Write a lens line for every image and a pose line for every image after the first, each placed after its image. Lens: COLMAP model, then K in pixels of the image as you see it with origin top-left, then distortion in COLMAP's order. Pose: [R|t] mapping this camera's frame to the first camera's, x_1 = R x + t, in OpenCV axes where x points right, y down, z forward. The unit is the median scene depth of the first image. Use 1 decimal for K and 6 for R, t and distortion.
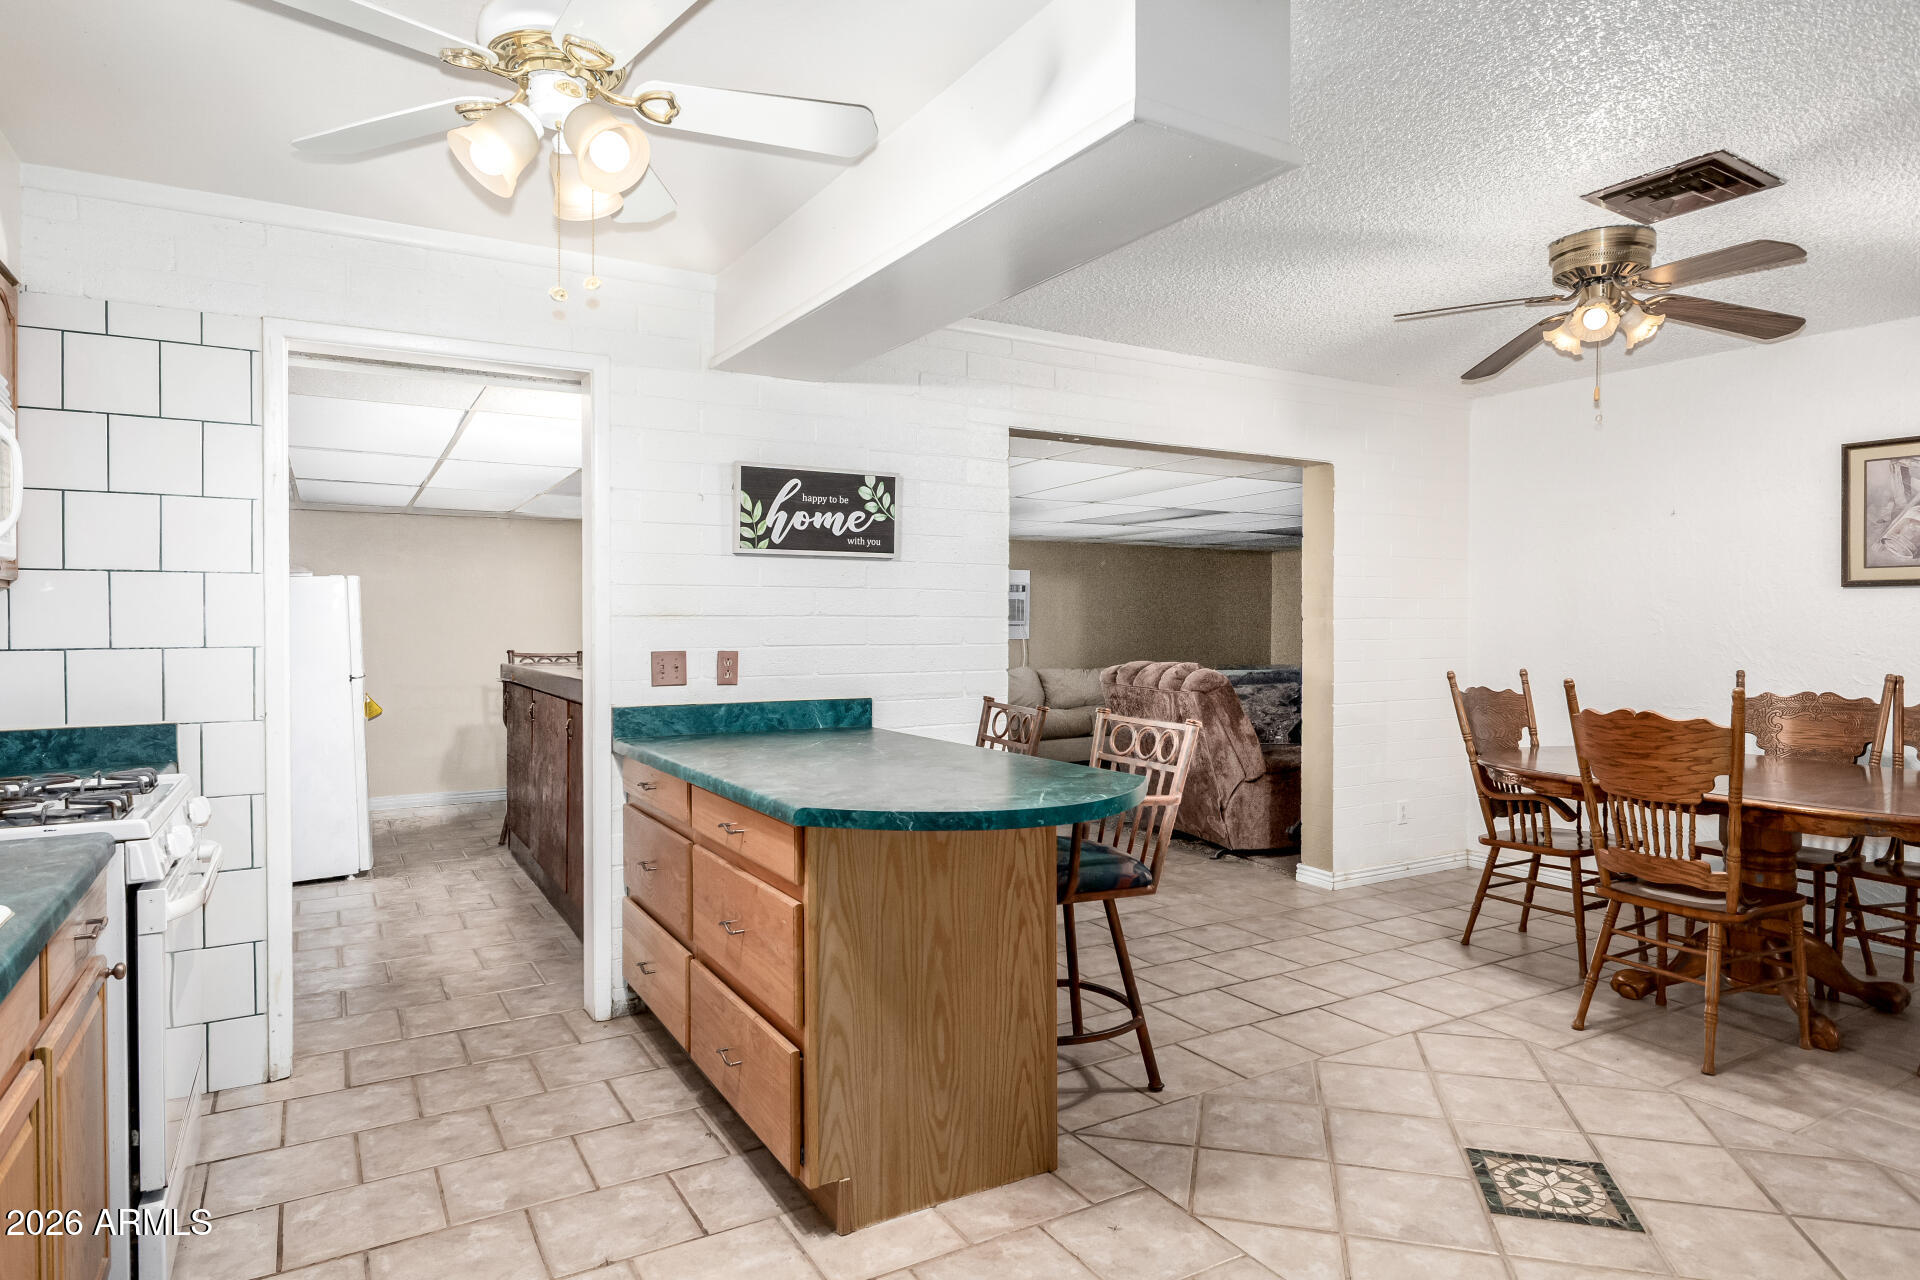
lens RADIAL K [[1101.9, 0, 964.7], [0, 1101.9, 630.8], [0, 0, 1]] dist [0.001865, -0.005175]
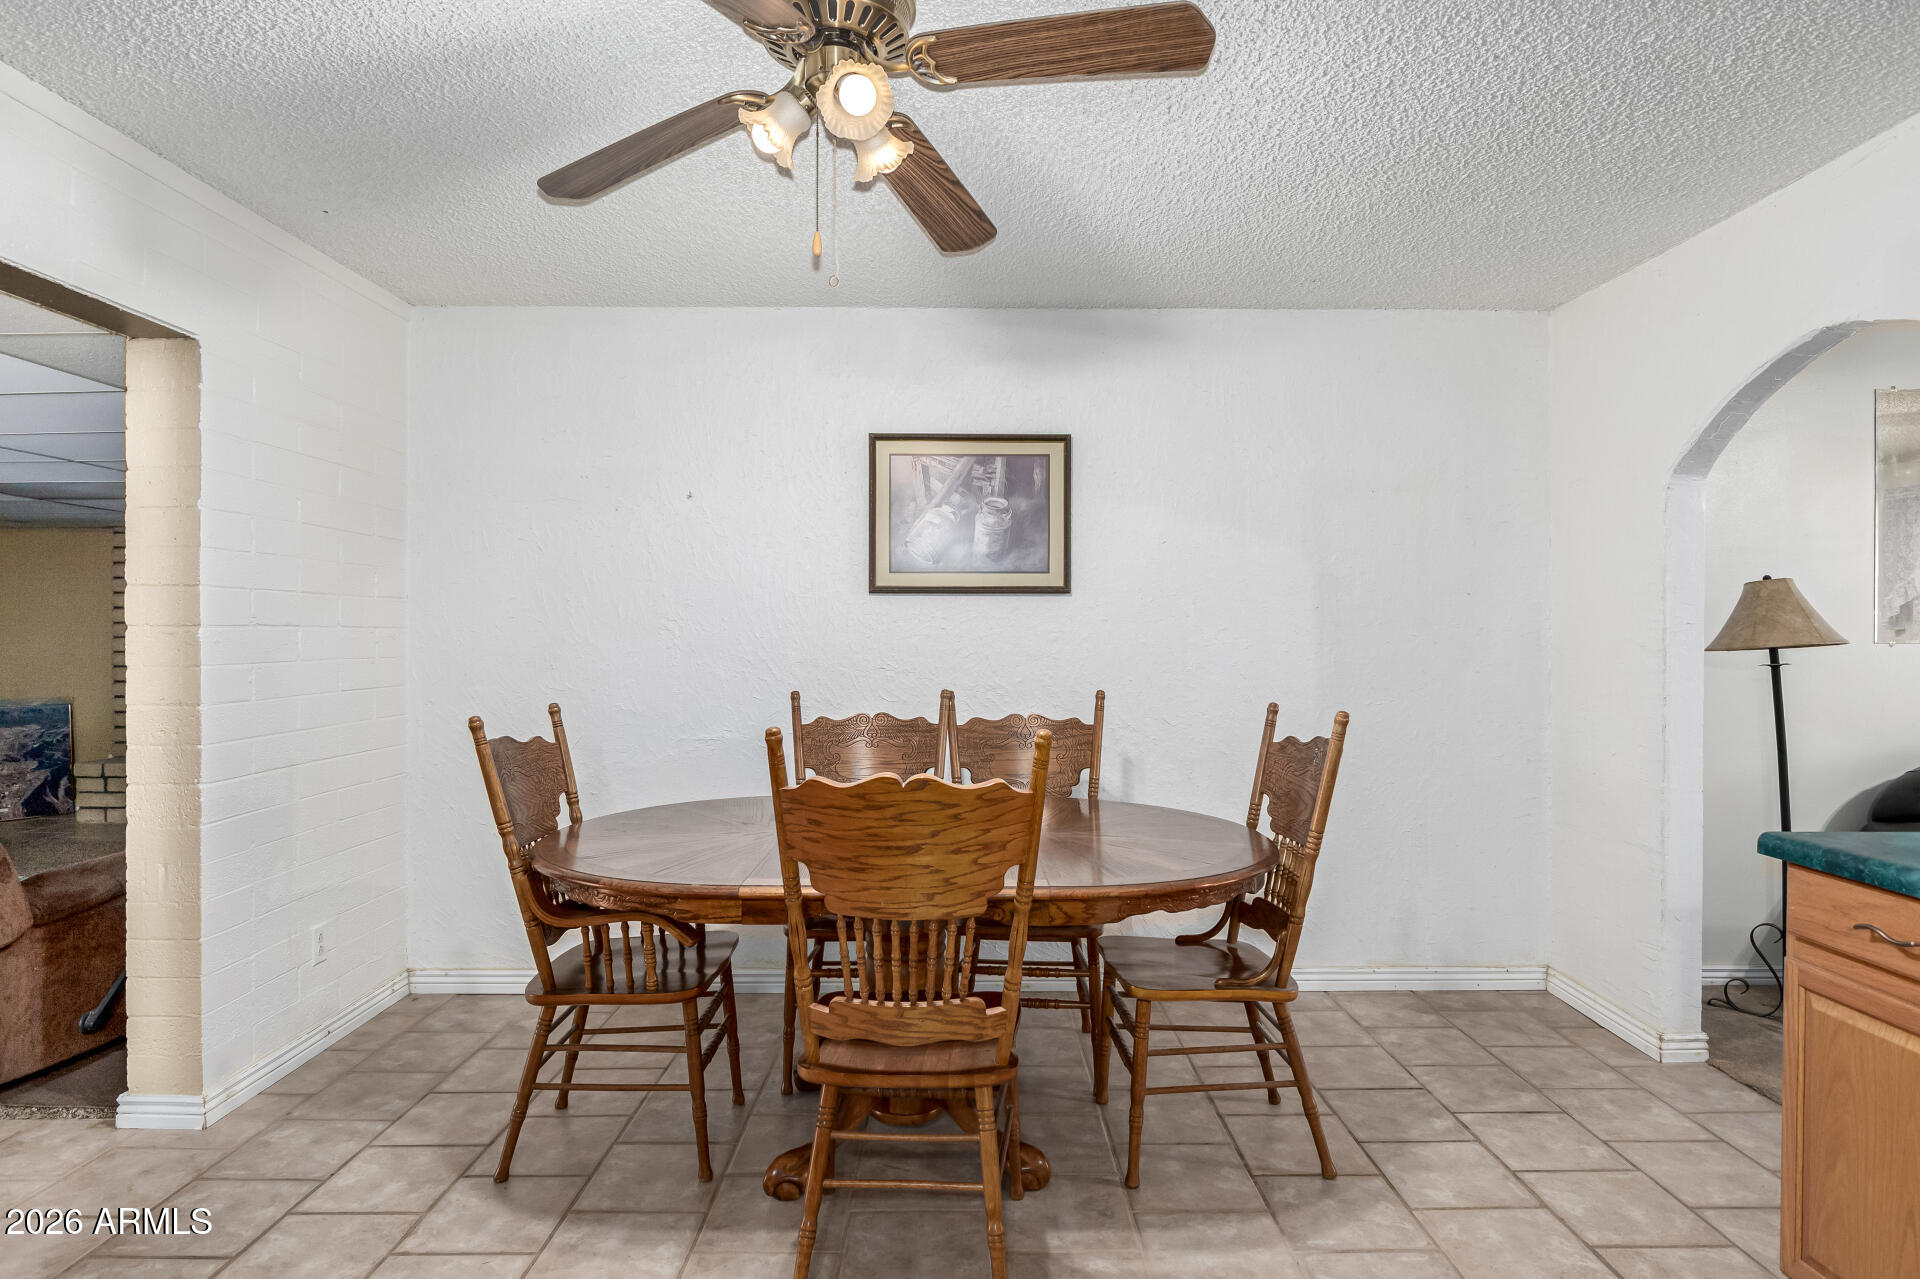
lens RADIAL K [[1049.6, 0, 966.4], [0, 1049.6, 637.9], [0, 0, 1]] dist [-0.012340, -0.001077]
pose [[0.501224, -0.003111, 0.865312, 0.108135], [0.008616, 0.999962, -0.001396, -0.001480], [-0.865275, 0.008155, 0.501232, 0.556061]]
